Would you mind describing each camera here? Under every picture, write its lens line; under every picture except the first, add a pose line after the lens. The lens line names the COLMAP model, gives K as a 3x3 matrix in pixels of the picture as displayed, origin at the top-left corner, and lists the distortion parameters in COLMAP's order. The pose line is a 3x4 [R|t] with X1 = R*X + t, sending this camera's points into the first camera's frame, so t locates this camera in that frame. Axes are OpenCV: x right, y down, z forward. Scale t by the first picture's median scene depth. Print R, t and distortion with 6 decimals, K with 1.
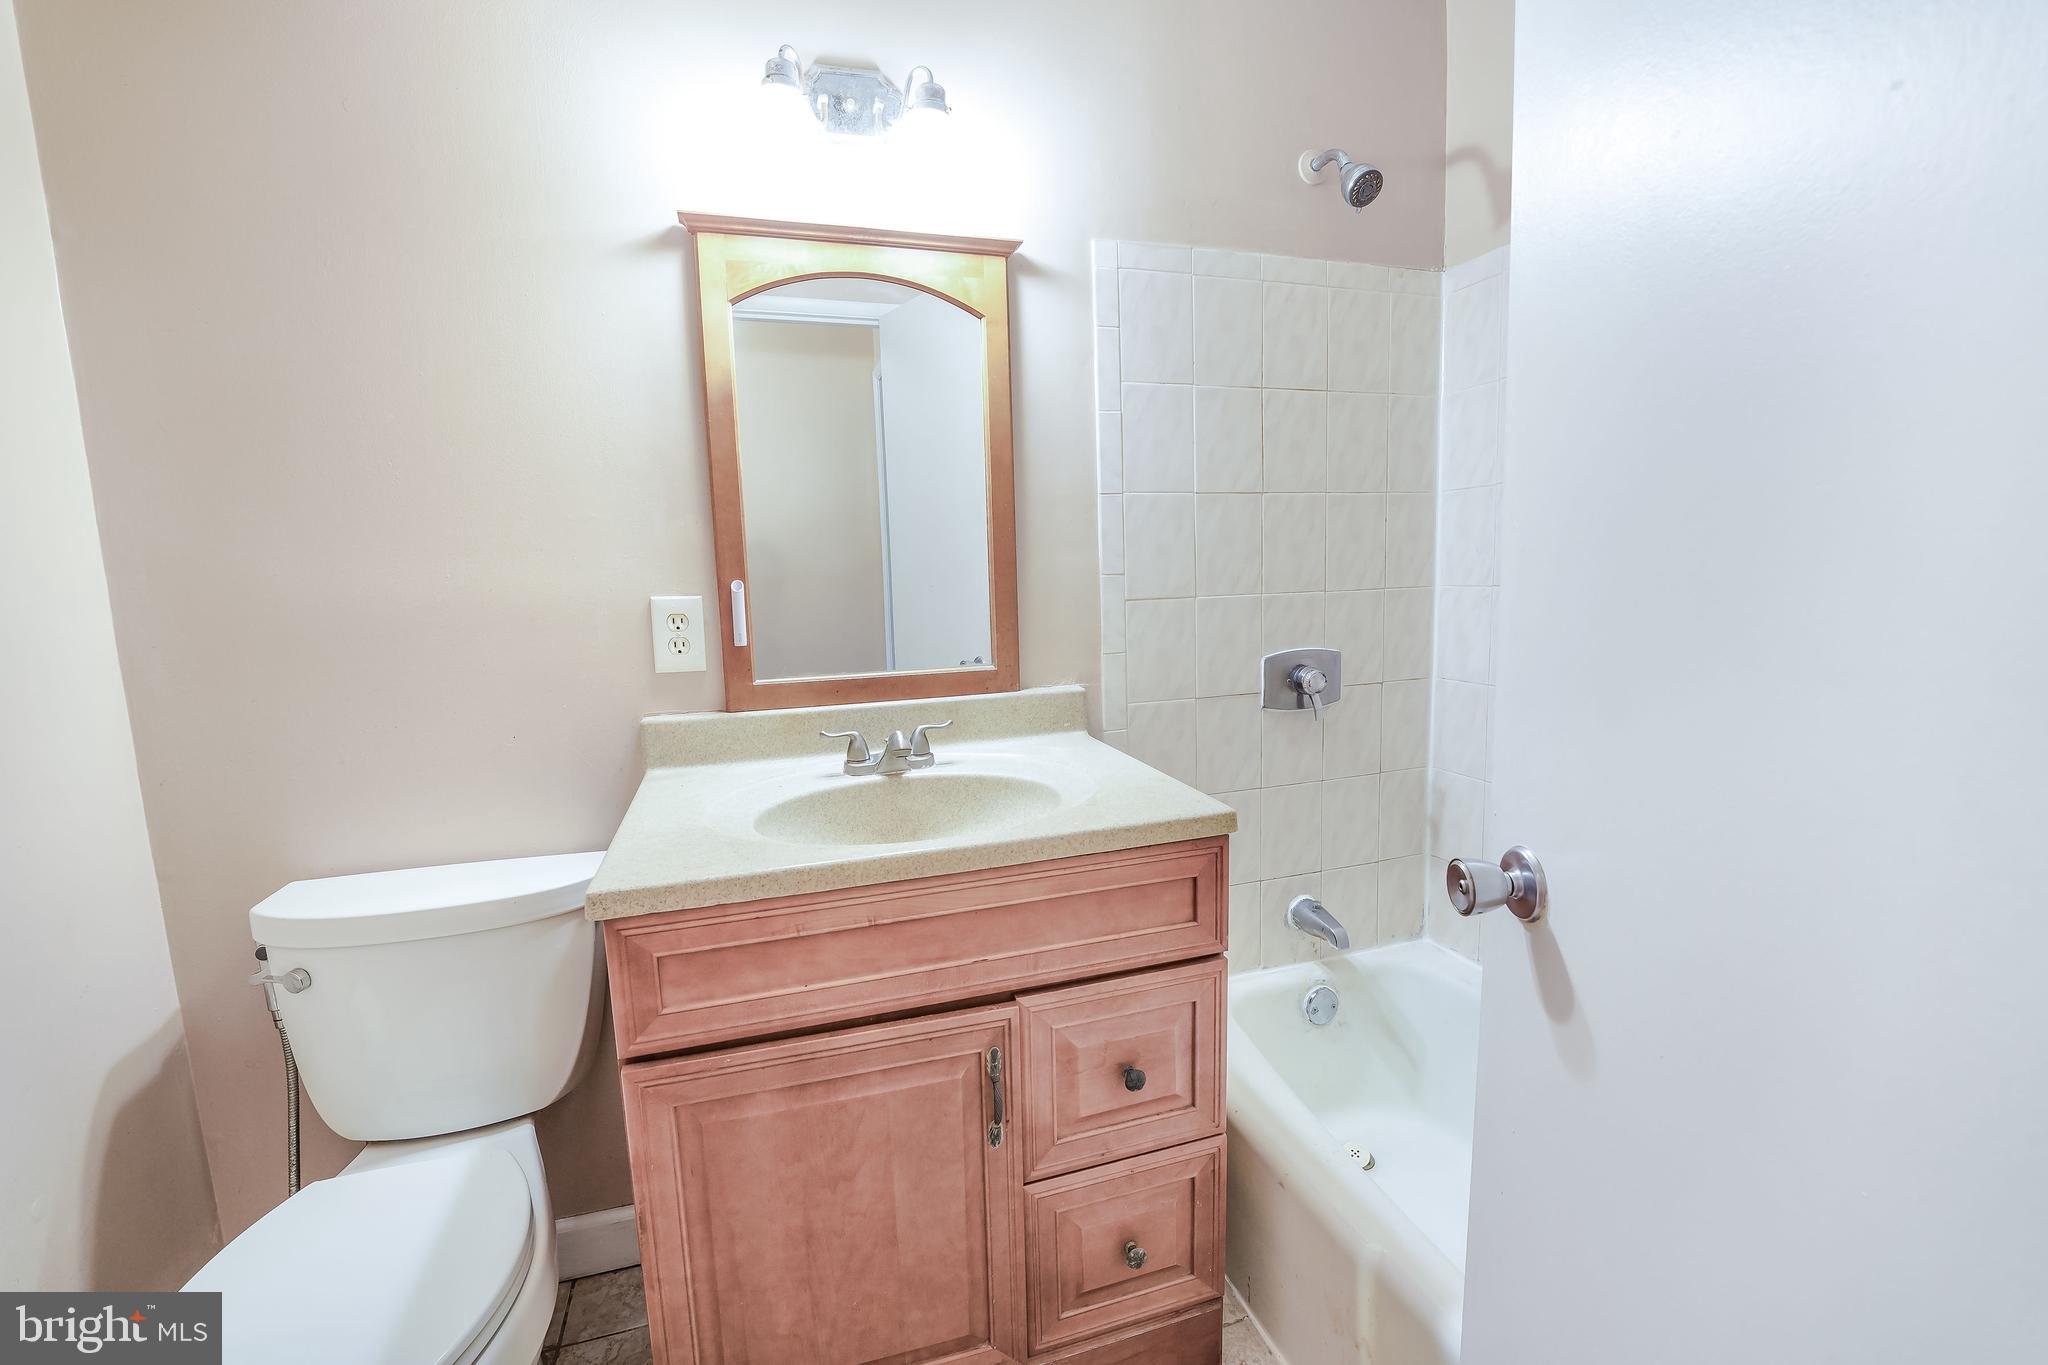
lens RADIAL K [[847.5, 0, 1026.5], [0, 847.5, 685.4], [0, 0, 1]] dist [-0.026409, 0.002686]
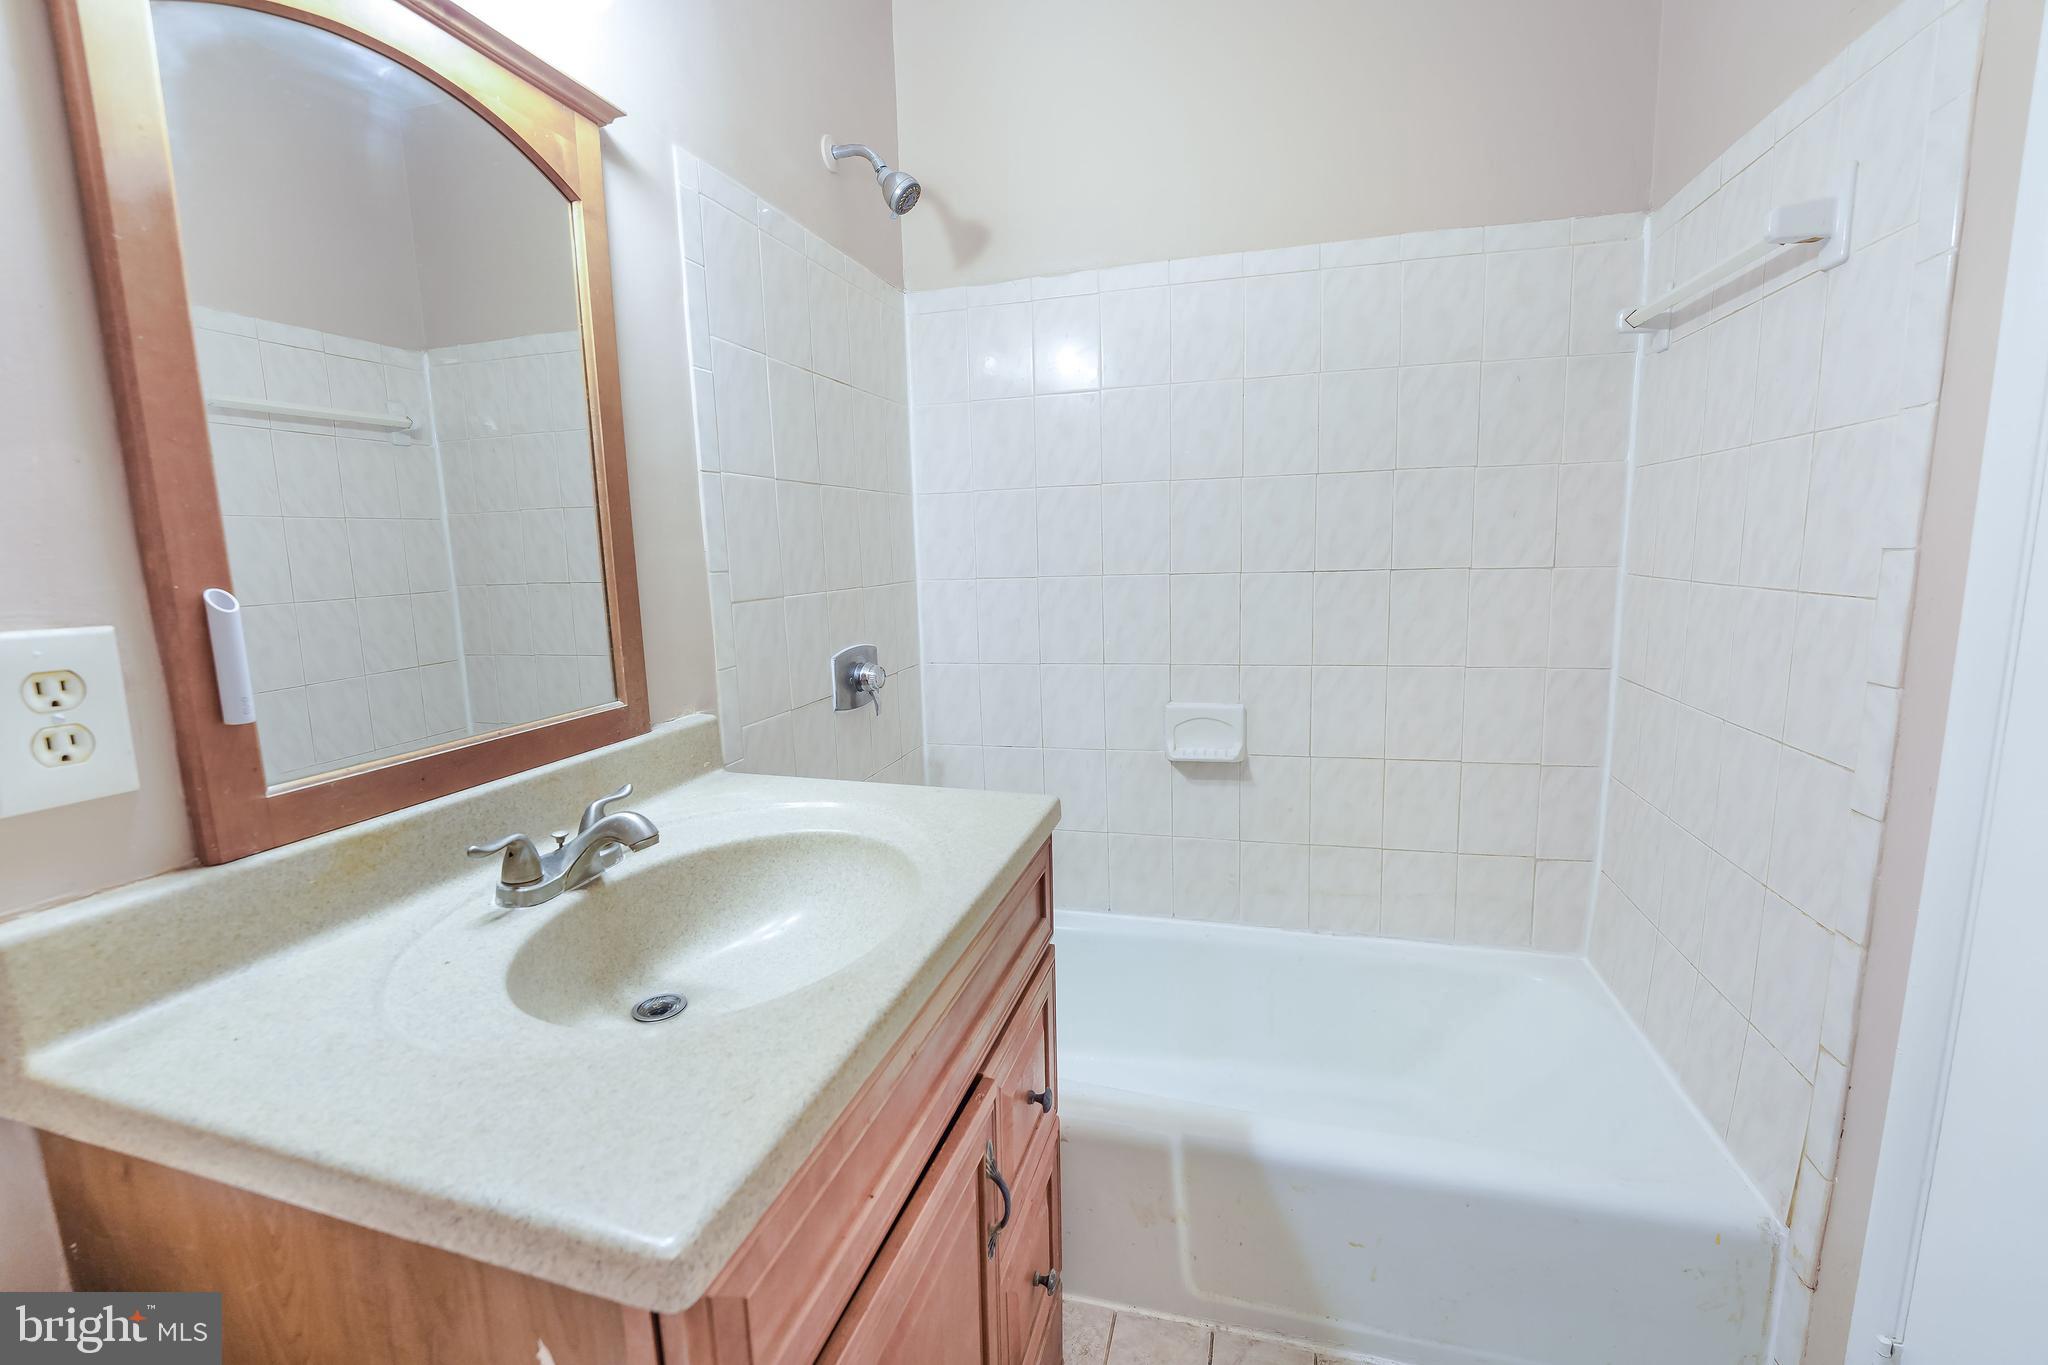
lens RADIAL K [[847.5, 0, 1025.2], [0, 847.5, 679.0], [0, 0, 1]] dist [-0.026409, 0.002686]
pose [[0.555210, -0.111990, 0.824136, -0.472088], [0.120477, 0.991271, 0.053538, -0.042684], [-0.822938, 0.069564, 0.563856, 0.354766]]
